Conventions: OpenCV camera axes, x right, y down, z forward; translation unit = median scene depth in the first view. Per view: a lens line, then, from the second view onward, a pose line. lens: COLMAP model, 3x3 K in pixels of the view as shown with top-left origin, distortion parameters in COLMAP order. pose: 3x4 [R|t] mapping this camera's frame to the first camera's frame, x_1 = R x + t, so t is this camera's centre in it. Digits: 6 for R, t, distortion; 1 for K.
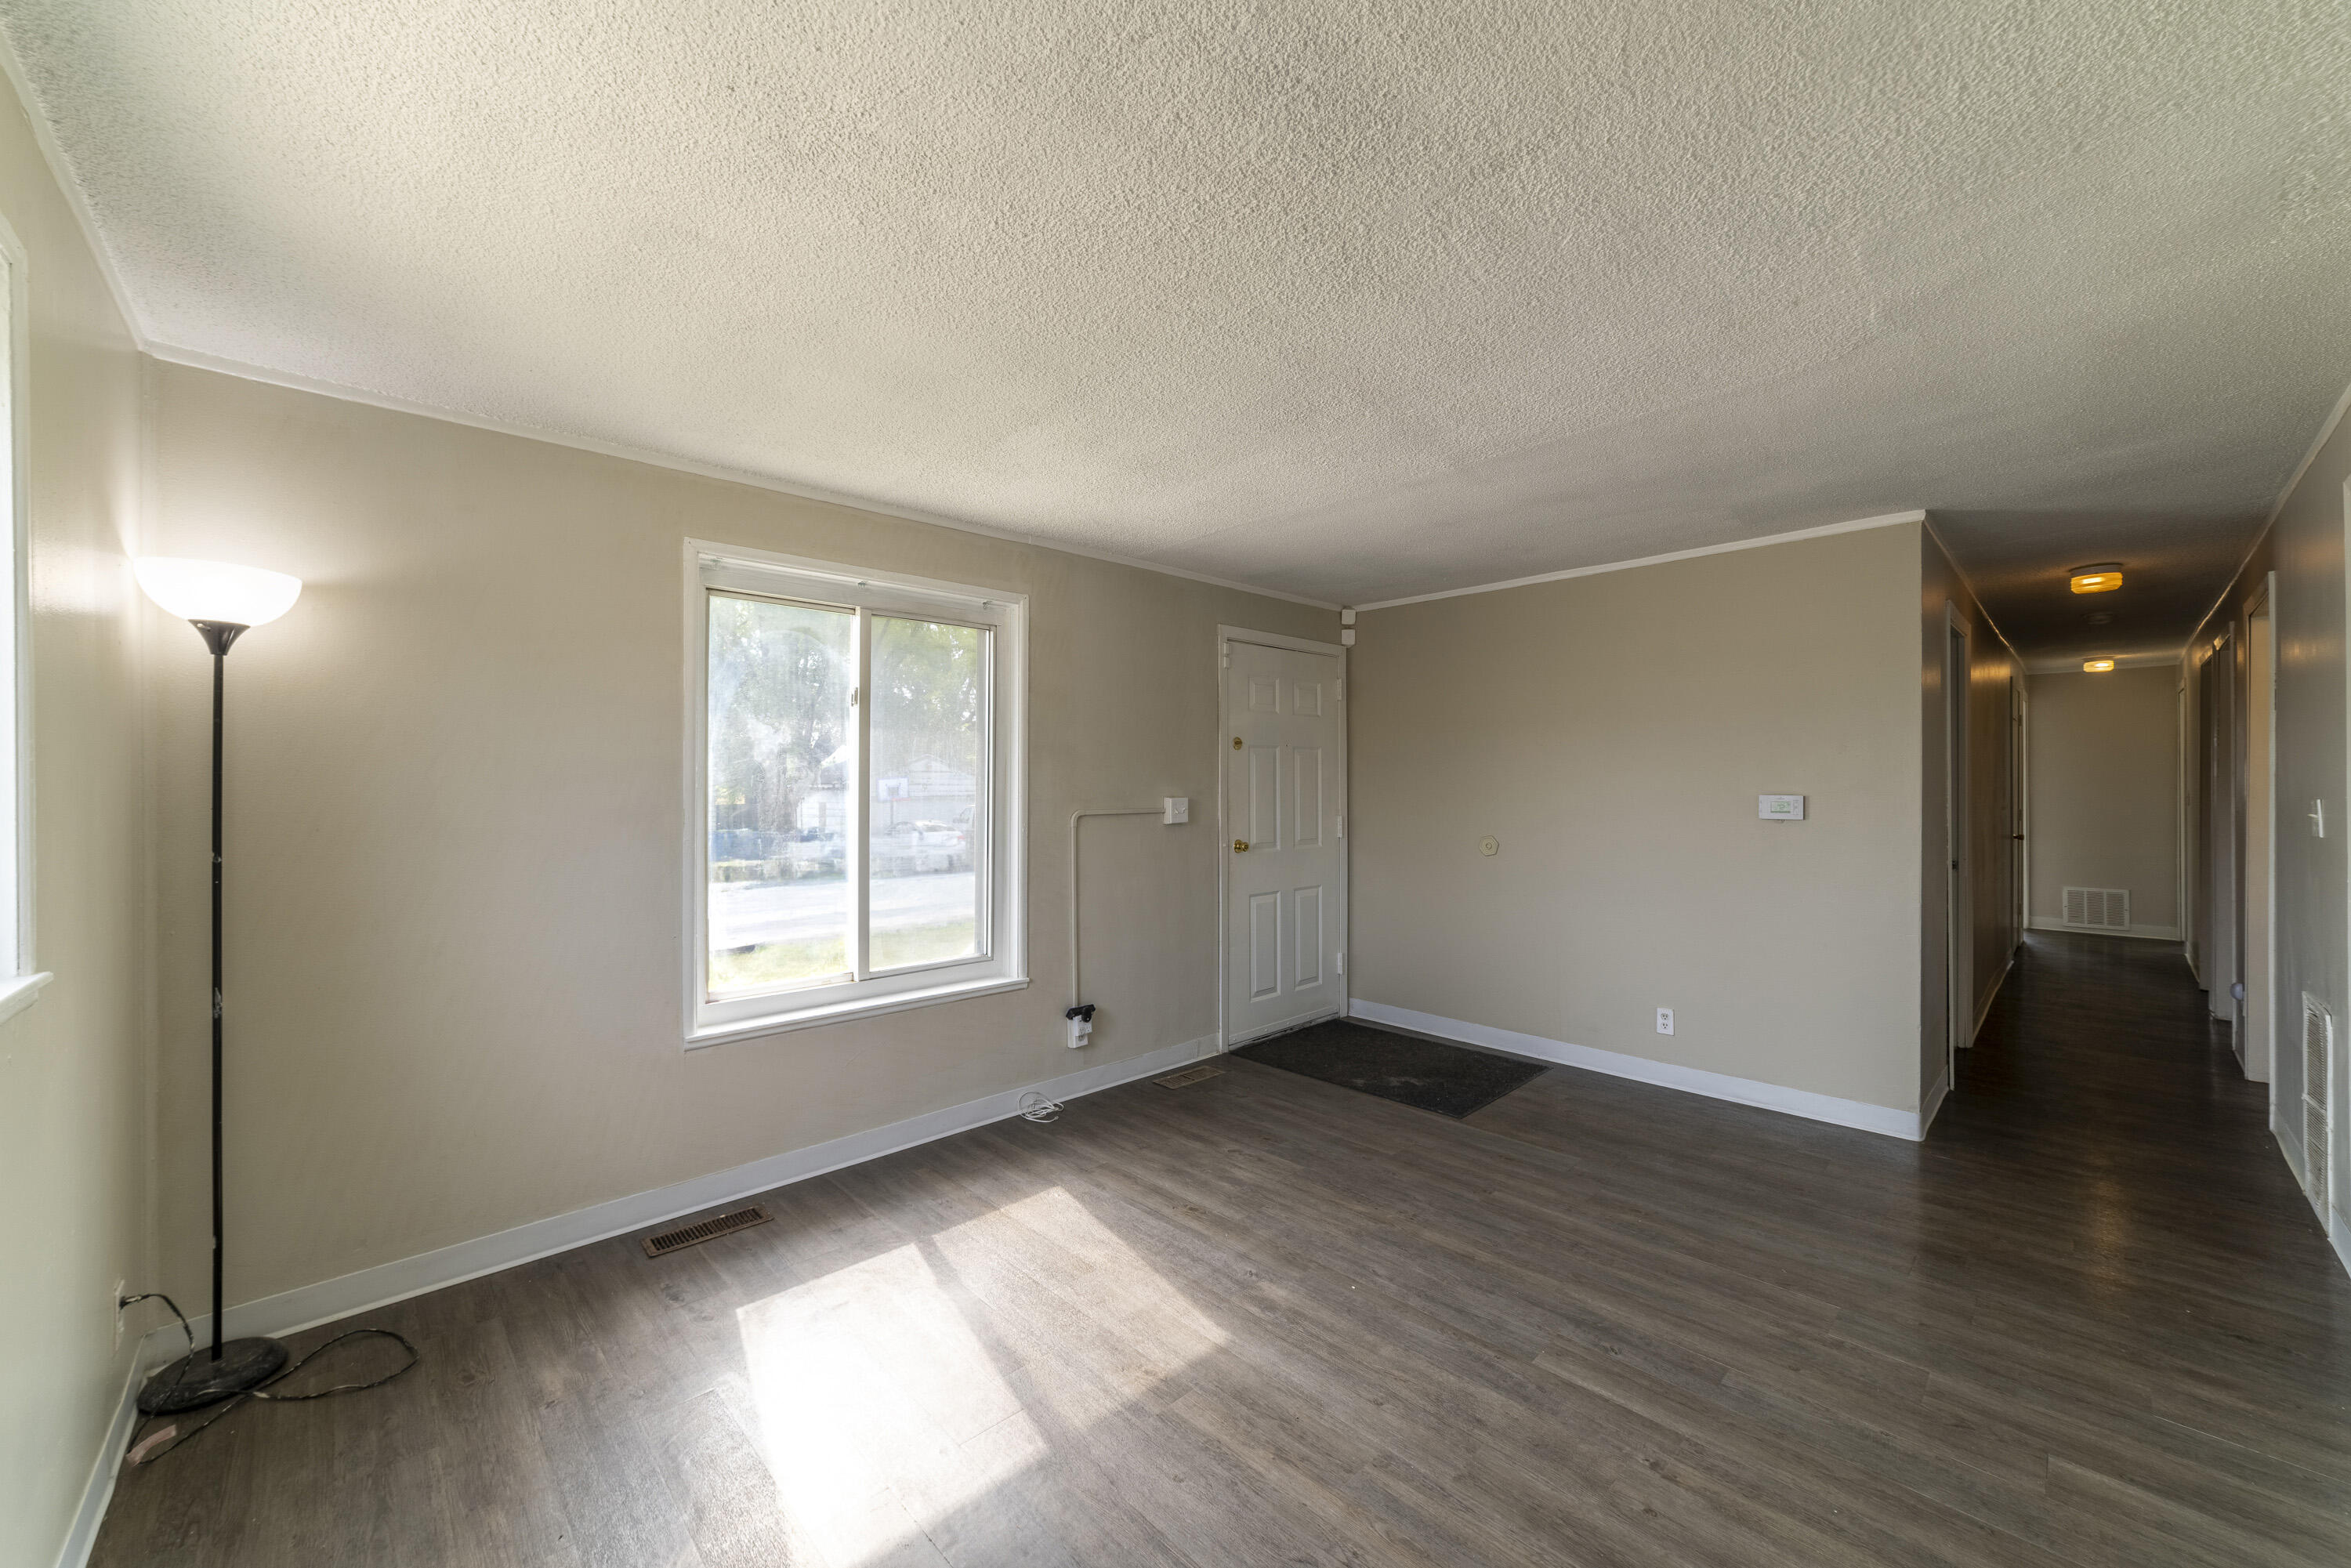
lens RADIAL K [[896.4, 0, 1167.0], [0, 896.4, 780.5], [0, 0, 1]] dist [-0.026096, 0.008537]
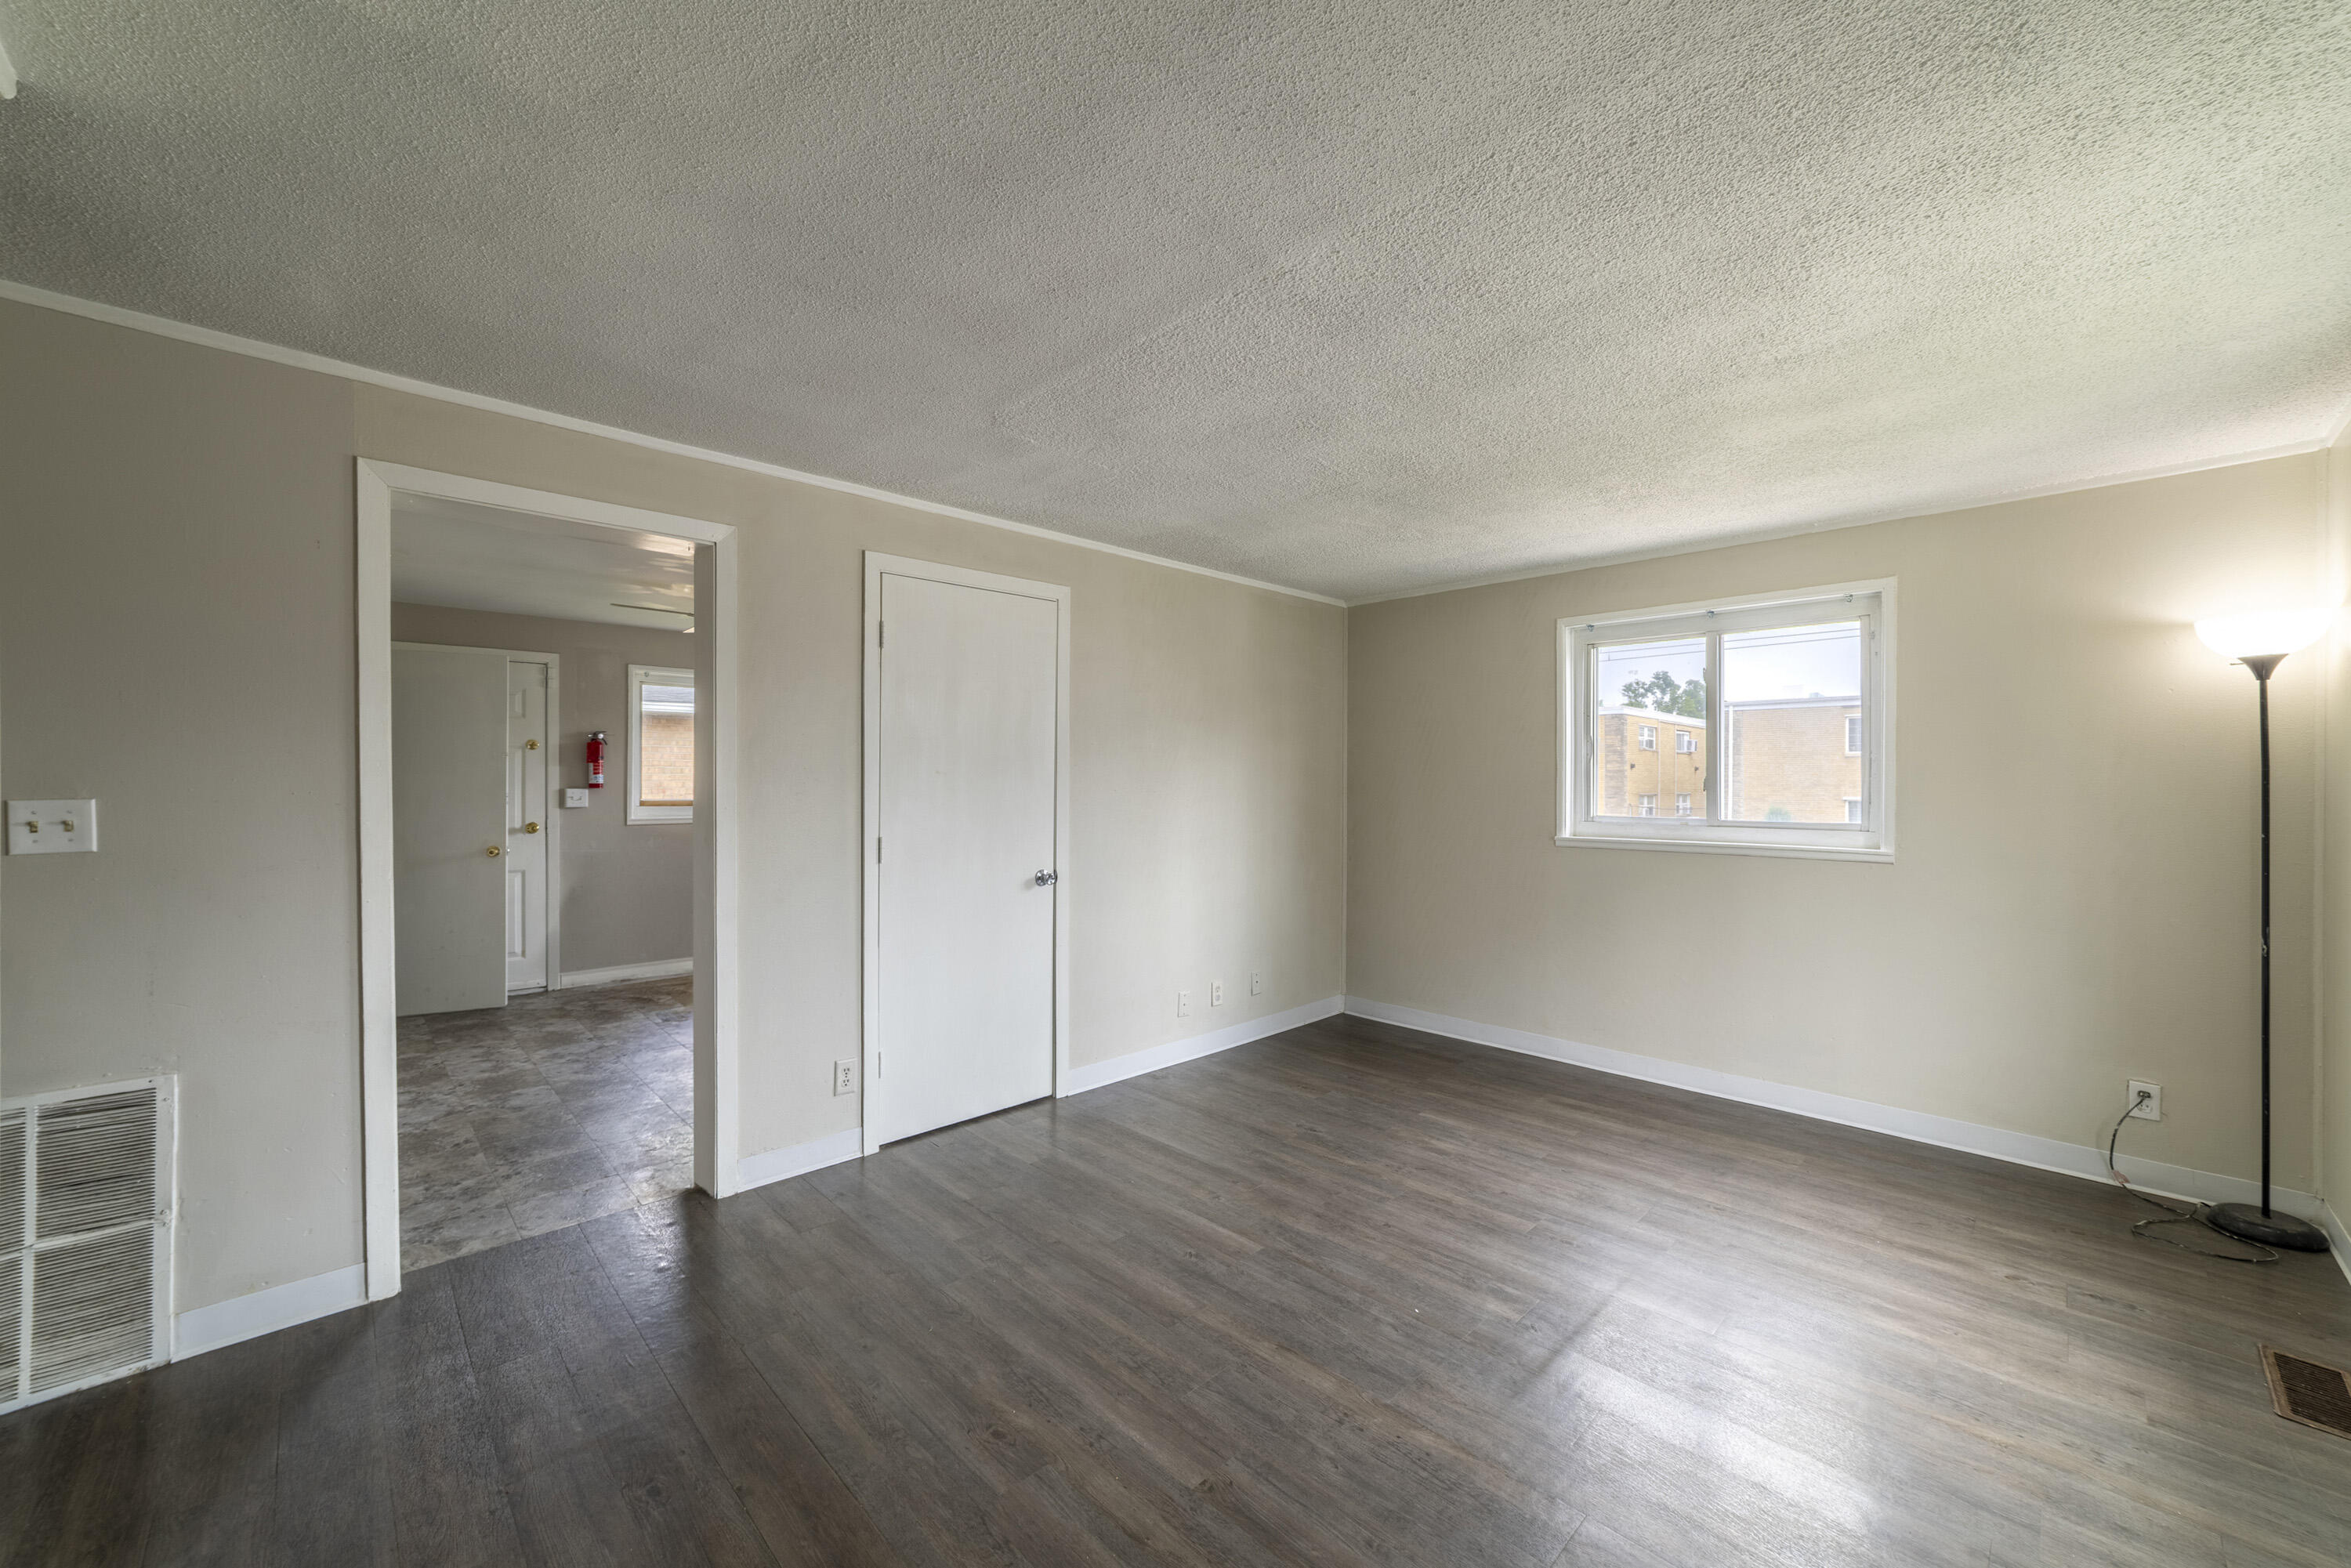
lens RADIAL K [[896.4, 0, 1167.0], [0, 896.4, 780.5], [0, 0, 1]] dist [-0.026096, 0.008537]
pose [[-0.999965, -0.000739, -0.008367, 0.394832], [-0.000680, 0.999974, -0.007118, 0.010616], [0.008372, -0.007112, -0.999940, 1.587948]]
